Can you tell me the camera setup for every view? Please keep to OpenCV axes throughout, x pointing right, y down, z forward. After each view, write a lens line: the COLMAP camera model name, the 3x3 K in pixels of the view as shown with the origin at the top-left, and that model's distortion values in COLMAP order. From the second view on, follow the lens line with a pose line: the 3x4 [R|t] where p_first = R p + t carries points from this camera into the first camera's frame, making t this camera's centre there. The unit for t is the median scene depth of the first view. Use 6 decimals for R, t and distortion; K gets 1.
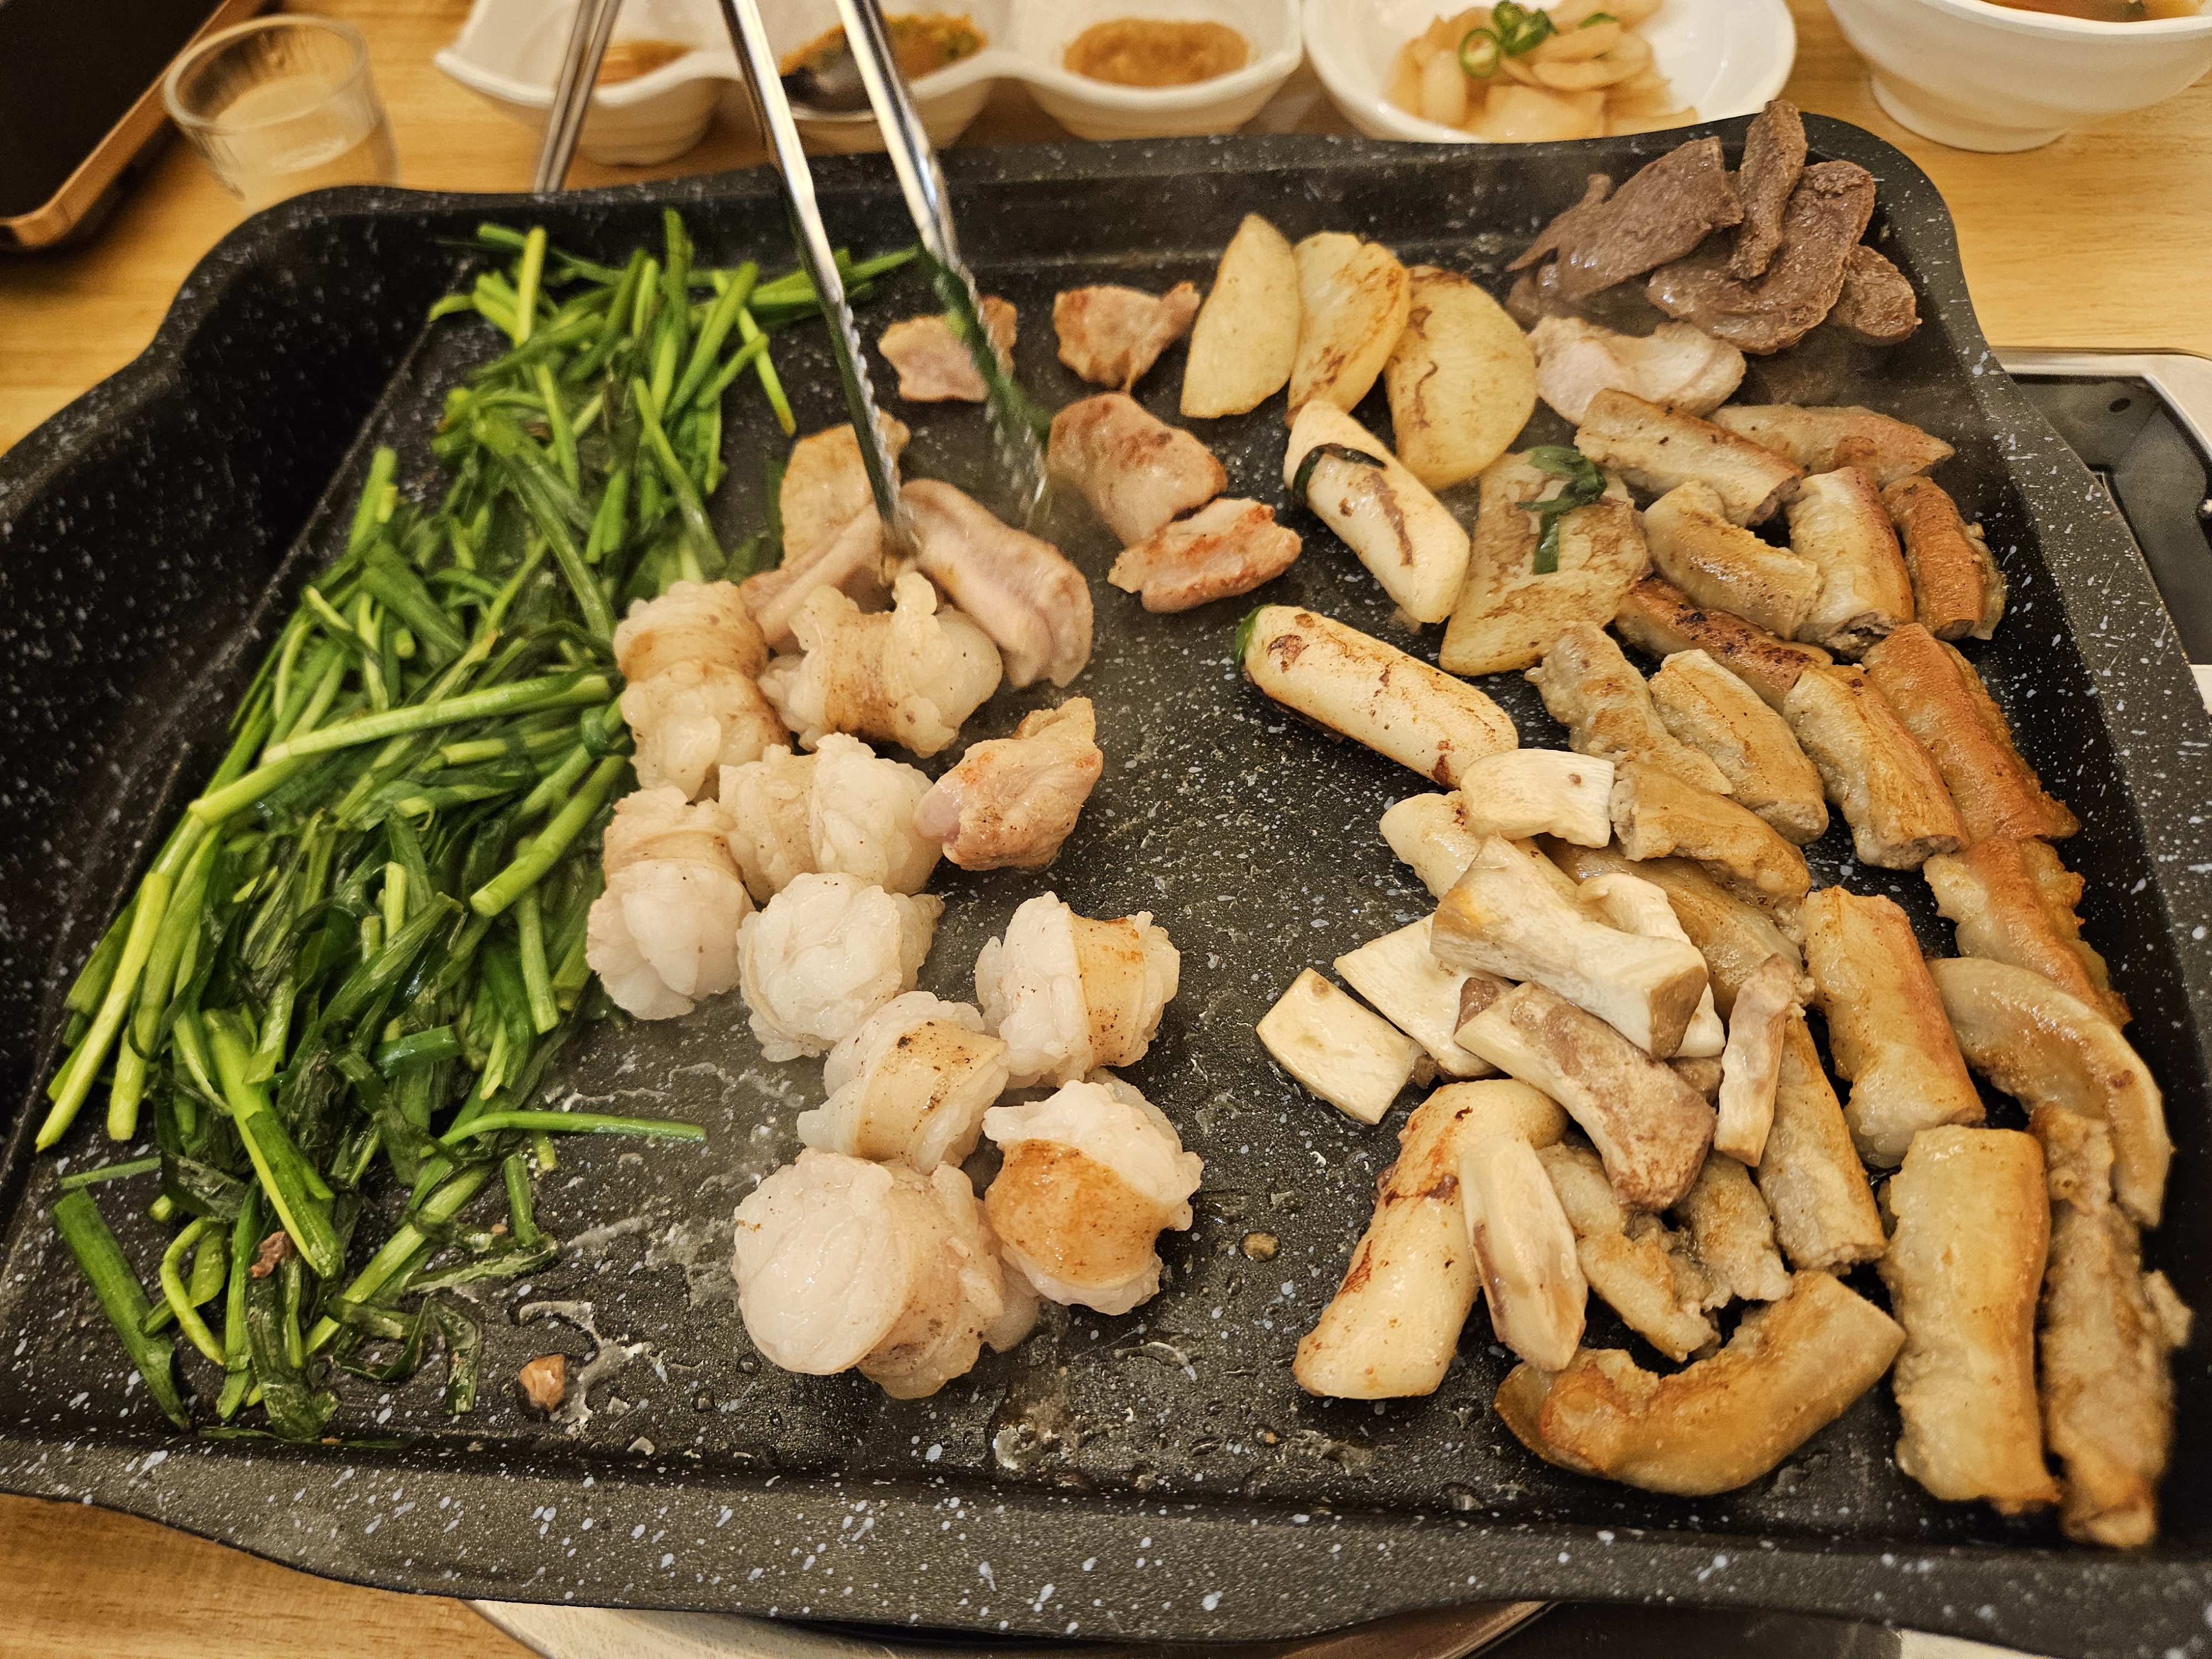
lens RADIAL K [[1481.4, 0, 1116.2], [0, 1481.4, 822.7], [0, 0, 1]] dist [0.020759, -0.024584]
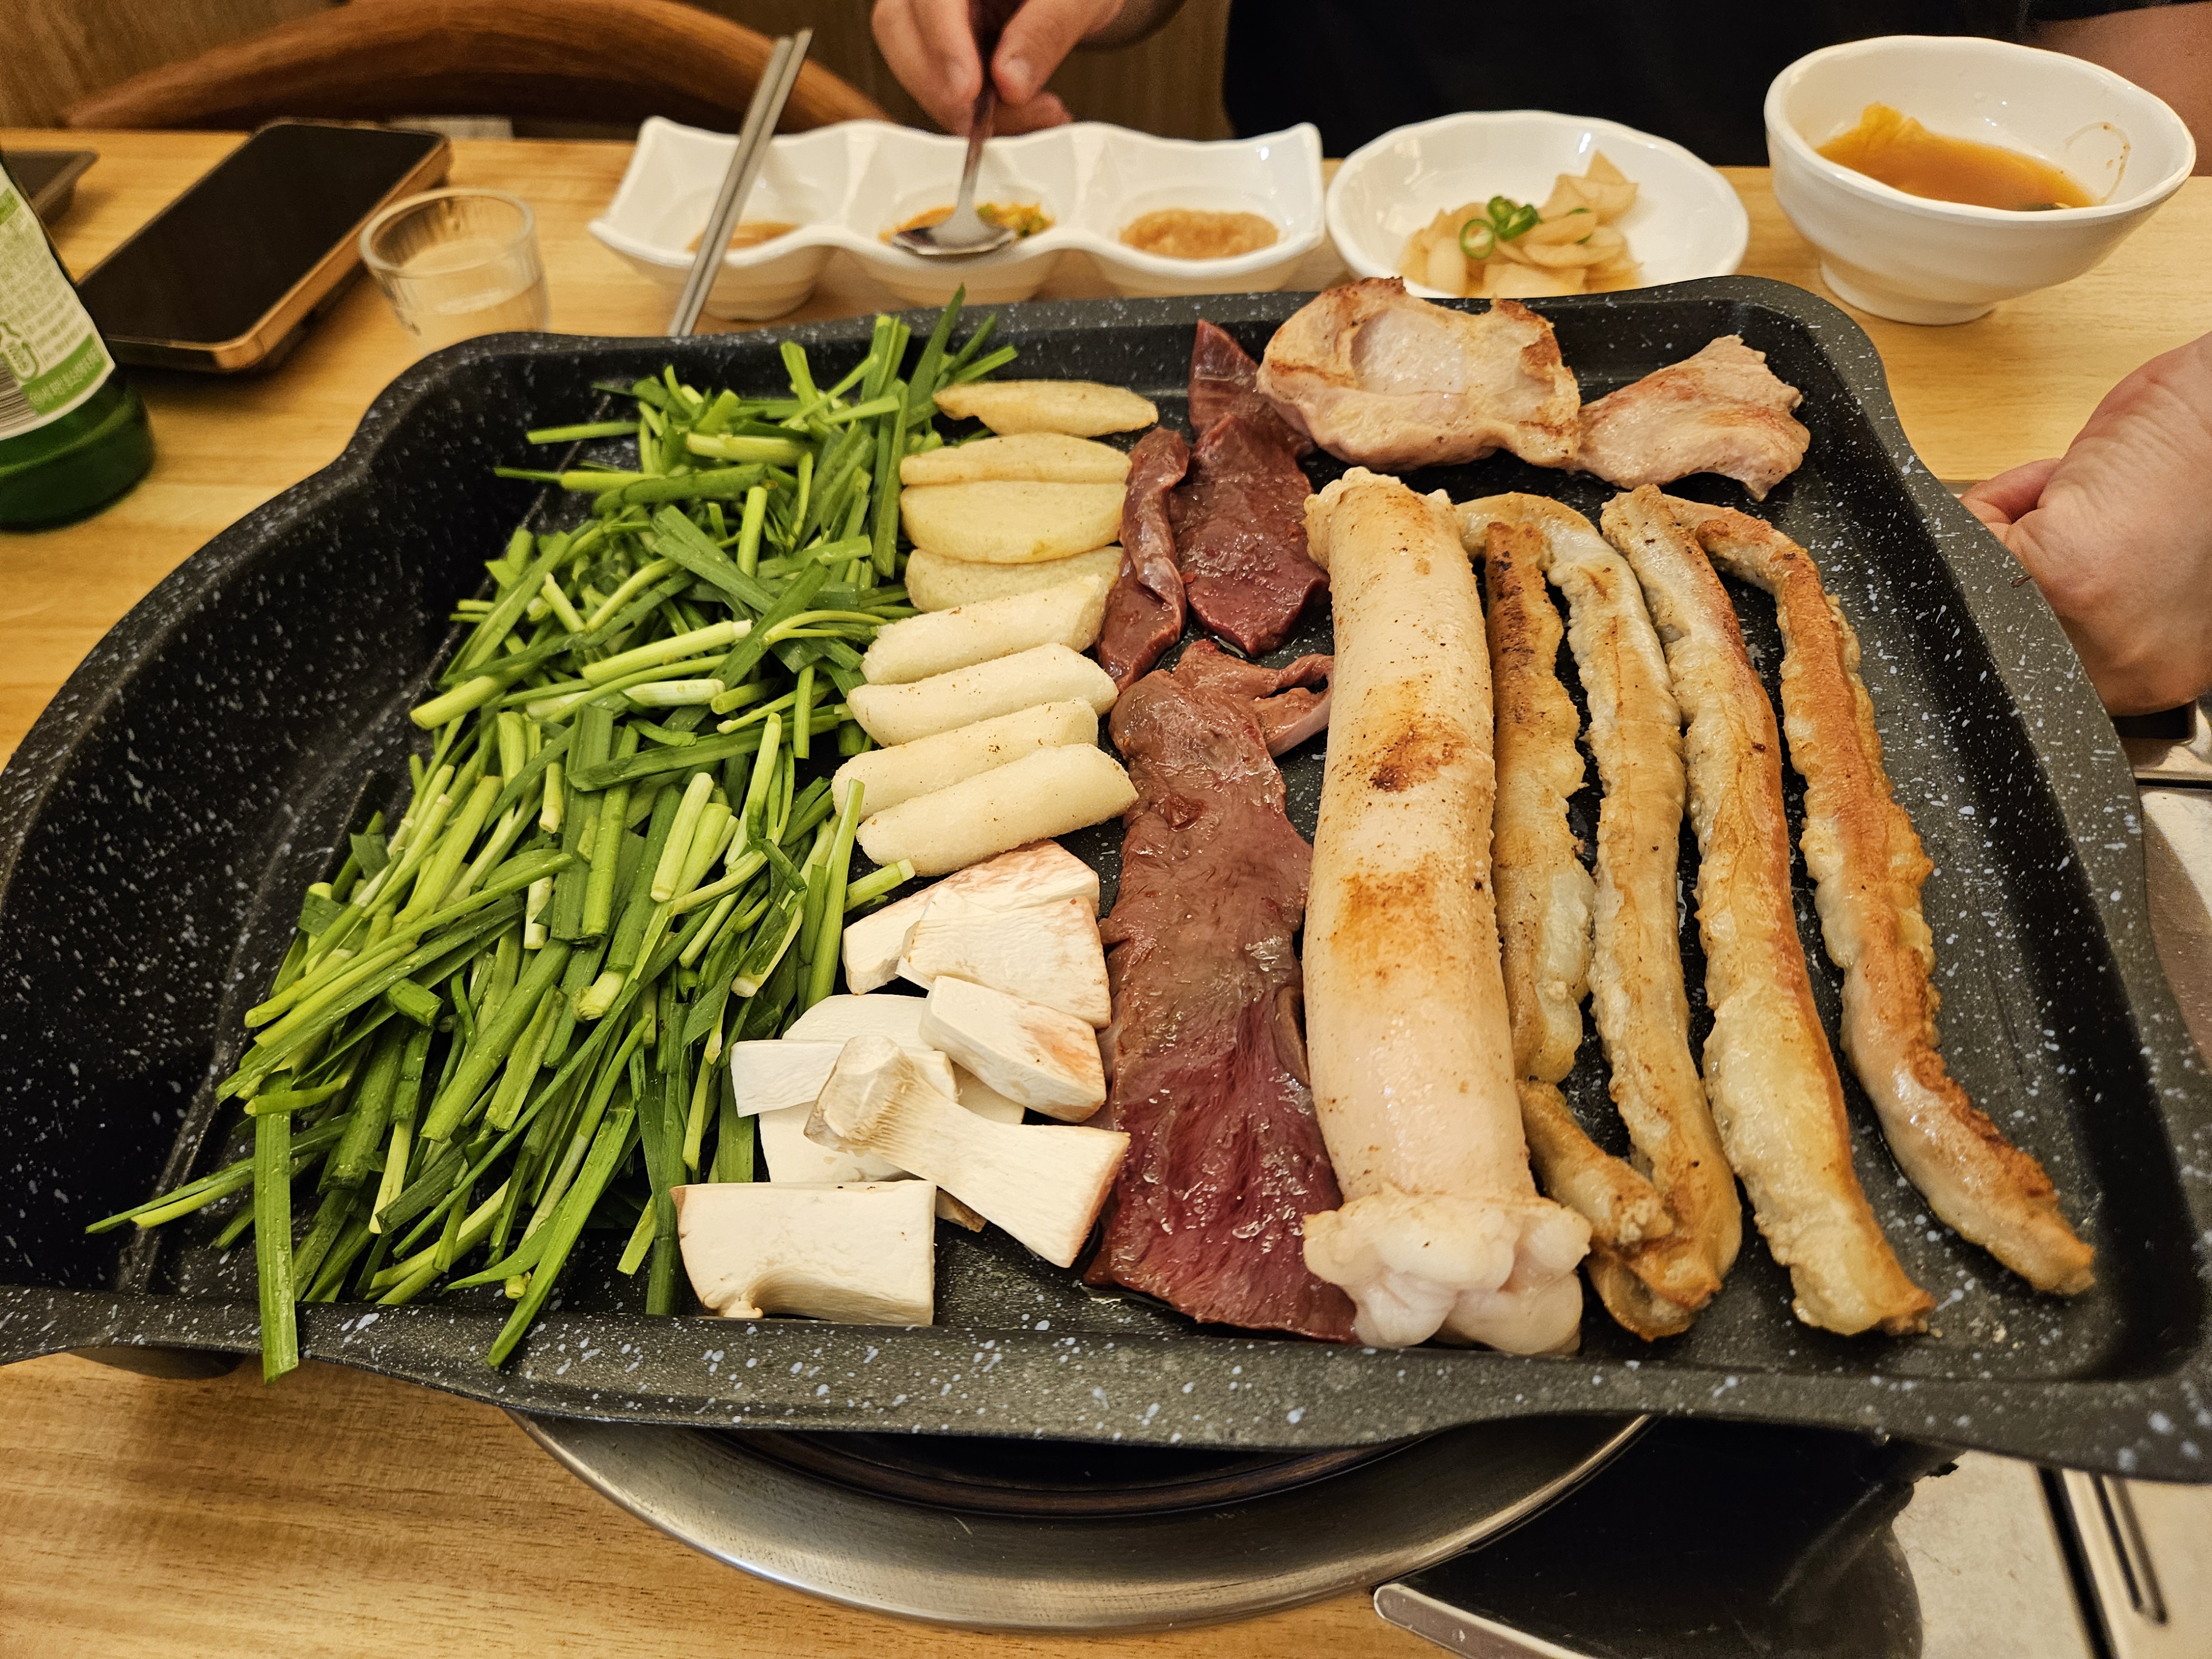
lens RADIAL K [[1481.4, 0, 1107.6], [0, 1481.4, 844.4], [0, 0, 1]] dist [0.020759, -0.024584]
pose [[0.999977, 0.006729, 0.000643, -0.062686], [-0.006589, 0.991591, -0.129242, 0.167373], [-0.001507, 0.129235, 0.991613, -0.151552]]
